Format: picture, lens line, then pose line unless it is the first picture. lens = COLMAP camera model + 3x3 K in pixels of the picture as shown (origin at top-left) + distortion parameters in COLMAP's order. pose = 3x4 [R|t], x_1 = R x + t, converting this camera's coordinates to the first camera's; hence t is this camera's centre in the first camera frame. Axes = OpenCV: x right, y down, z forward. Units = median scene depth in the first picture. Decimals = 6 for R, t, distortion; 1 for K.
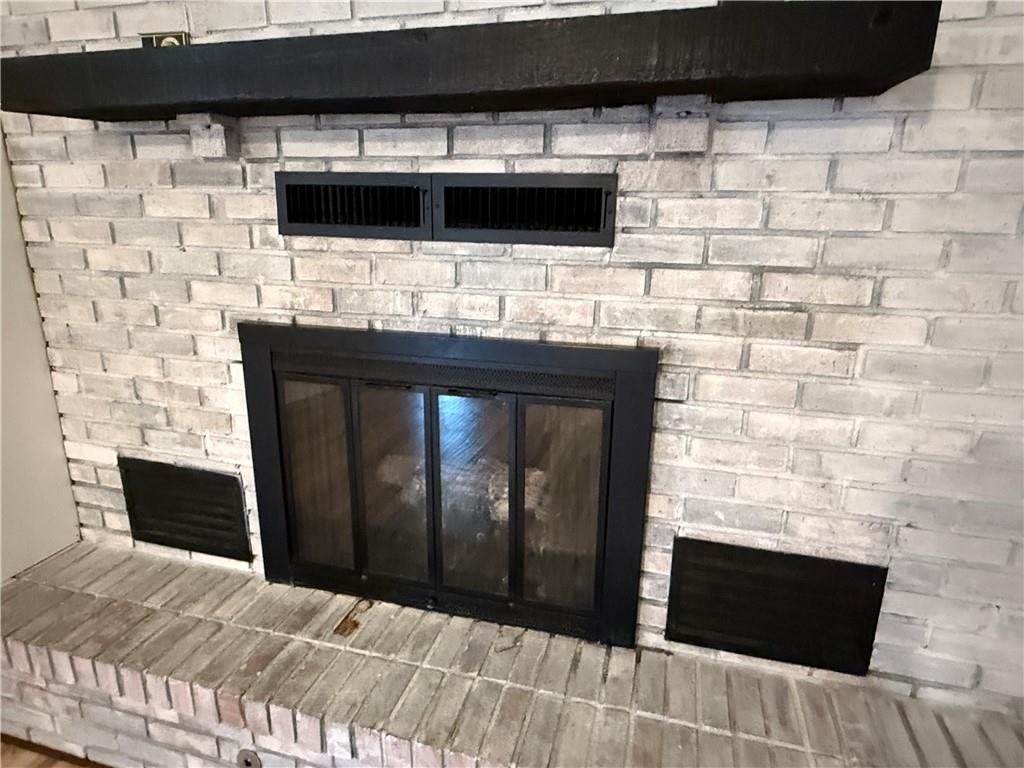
lens RADIAL K [[612.4, 0, 506.1], [0, 612.4, 384.7], [0, 0, 1]] dist [-0.001614, -0.000267]
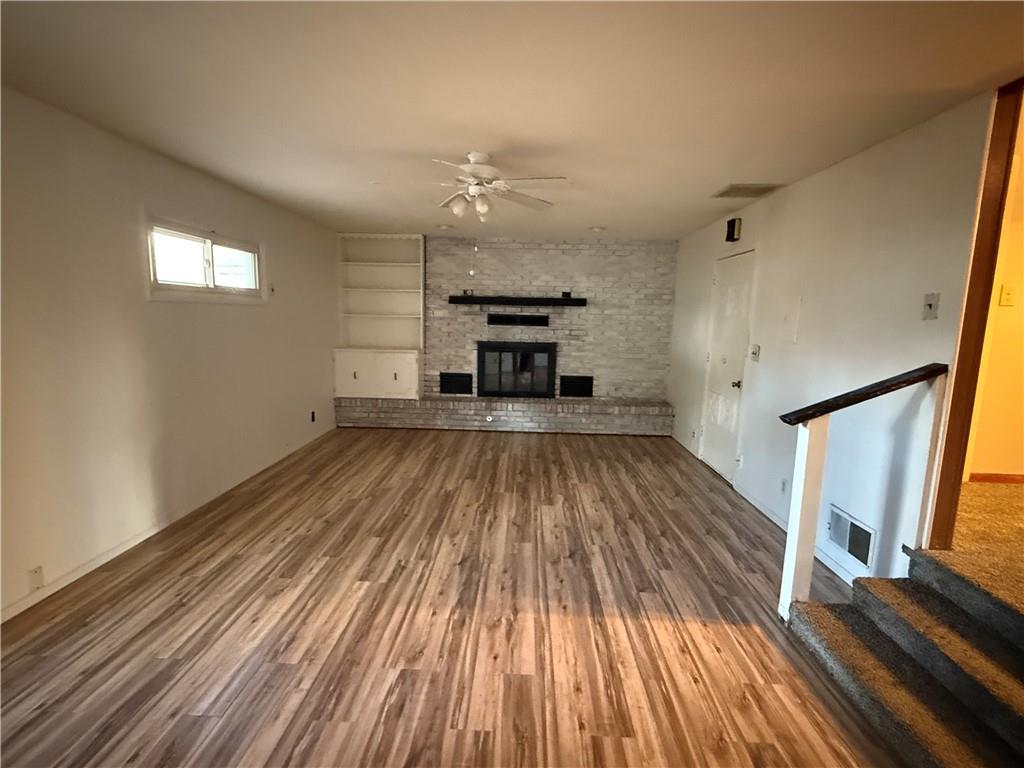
lens RADIAL K [[498.6, 0, 512.4], [0, 498.6, 382.9], [0, 0, 1]] dist [-0.000517, 0.000358]
pose [[0.969621, -0.021307, 0.243683, -1.250580], [0.055160, 0.989586, -0.132954, 0.871914], [-0.238313, 0.142356, 0.960699, -3.245586]]
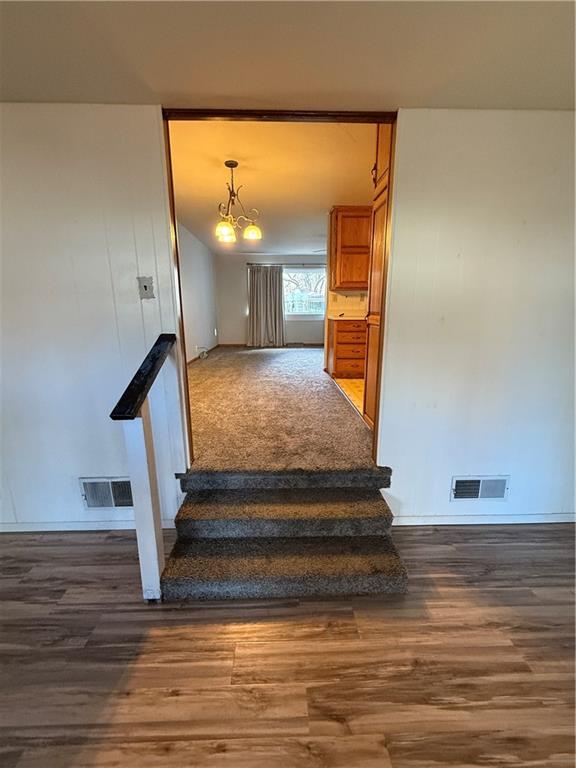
lens RADIAL K [[324.0, 0, 286.4], [0, 324.0, 384.7], [0, 0, 1]] dist [-0.000557, -0.000337]
pose [[-0.296585, -0.231357, 0.926559, -0.982833], [0.263722, 0.912645, 0.312299, 0.598614], [-0.917872, 0.336977, -0.209663, -2.223133]]
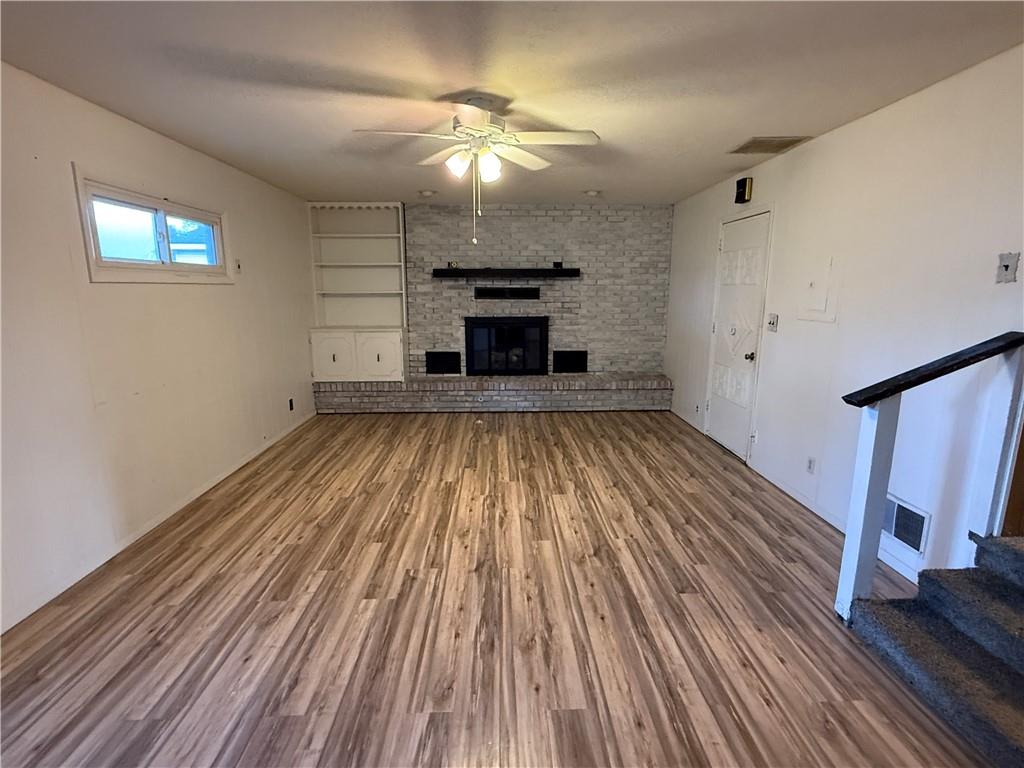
lens RADIAL K [[498.6, 0, 514.7], [0, 498.6, 381.4], [0, 0, 1]] dist [-0.000517, 0.000358]
pose [[0.953021, -0.067089, 0.295381, -1.331140], [0.094019, 0.992517, -0.077917, 0.794607], [-0.287943, 0.102028, 0.952197, -2.992464]]
